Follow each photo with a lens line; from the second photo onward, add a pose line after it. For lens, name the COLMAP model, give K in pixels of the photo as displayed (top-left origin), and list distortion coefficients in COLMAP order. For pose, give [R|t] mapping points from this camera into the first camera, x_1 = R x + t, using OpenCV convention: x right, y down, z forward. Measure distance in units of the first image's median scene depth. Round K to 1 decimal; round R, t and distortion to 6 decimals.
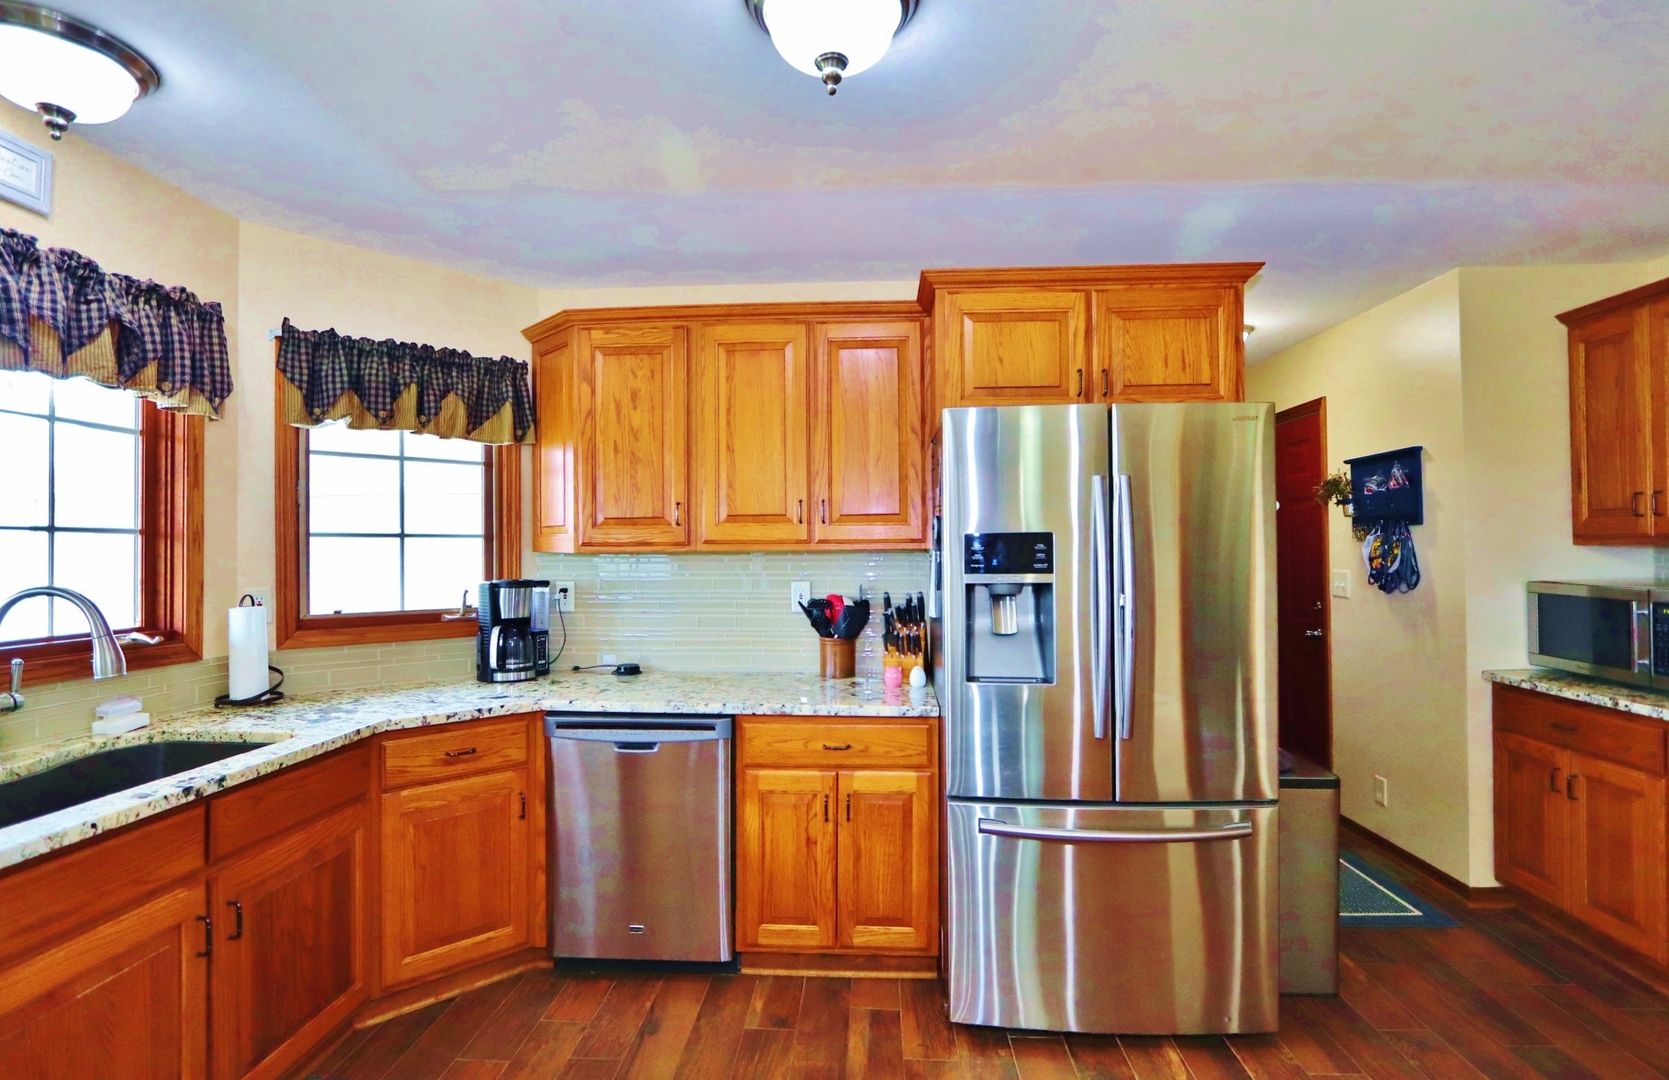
lens RADIAL K [[733.8, 0, 834.5], [0, 733.8, 540.0], [0, 0, 1]] dist [0.001689, 0.000091]
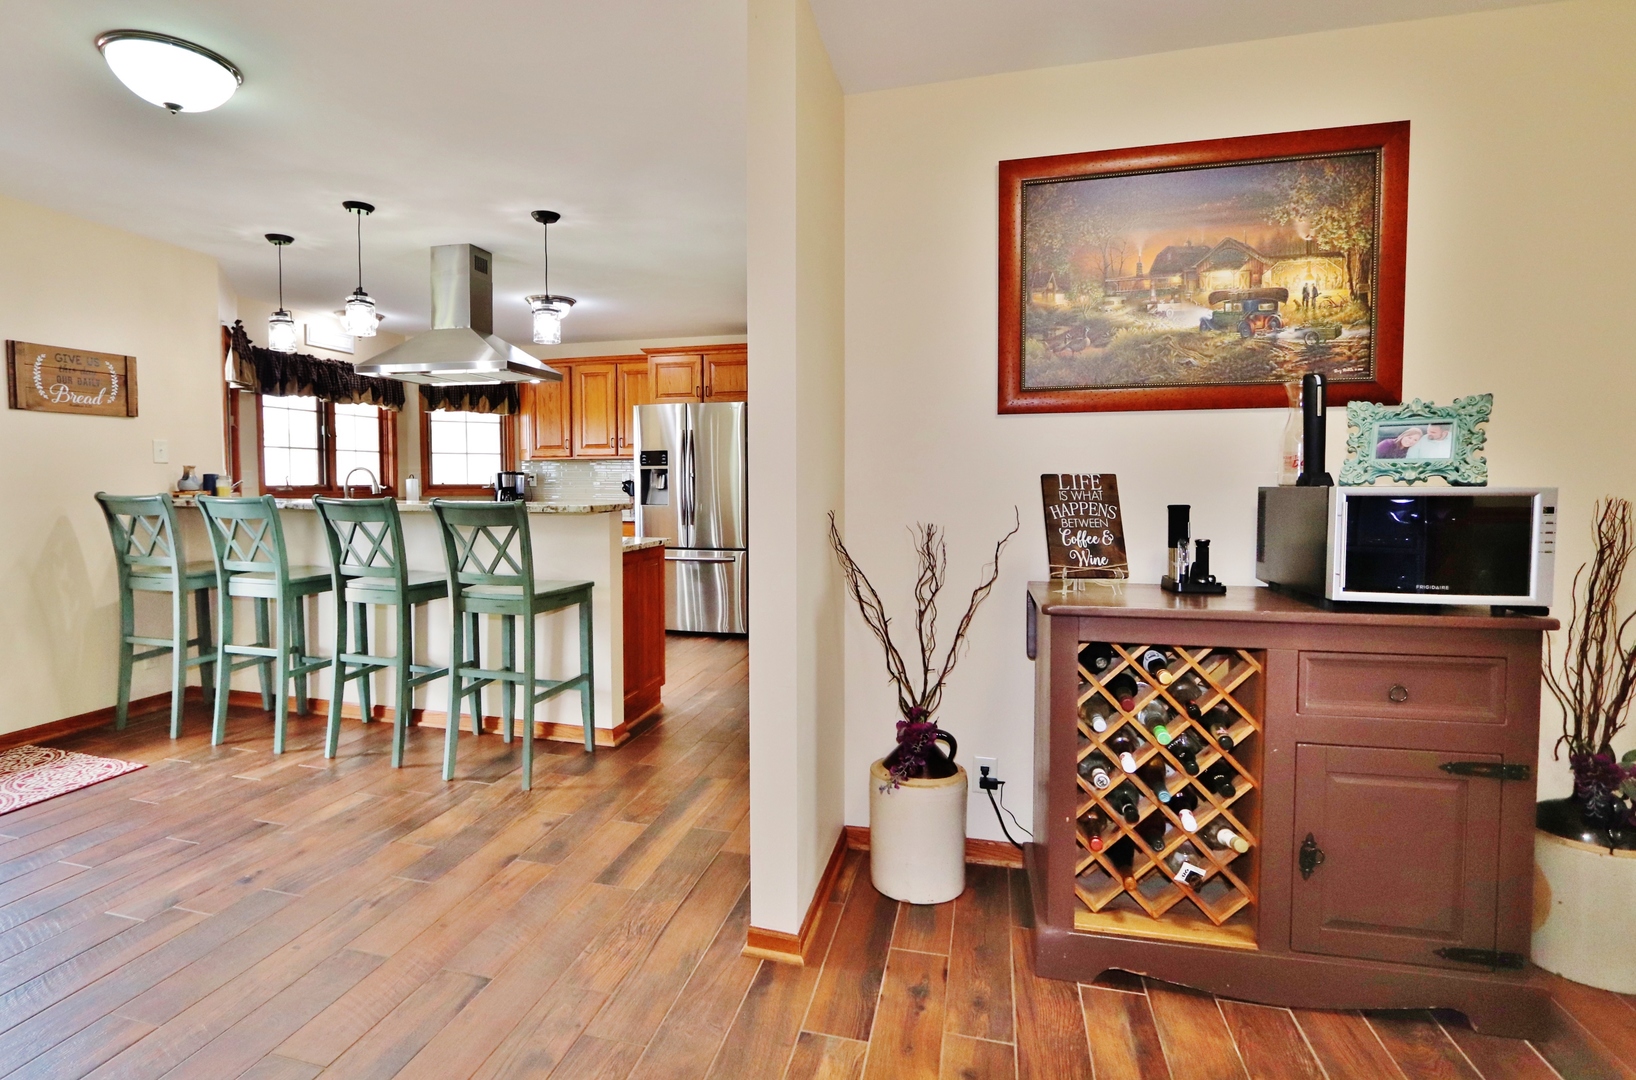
lens RADIAL K [[744.6, 0, 815.3], [0, 744.6, 501.1], [0, 0, 1]] dist [-0.001364, -0.000076]
pose [[0.983603, 0.007472, -0.180191, 1.060403], [0.000682, 0.998980, 0.045149, 0.042857], [0.180345, -0.044532, 0.982595, -1.310456]]
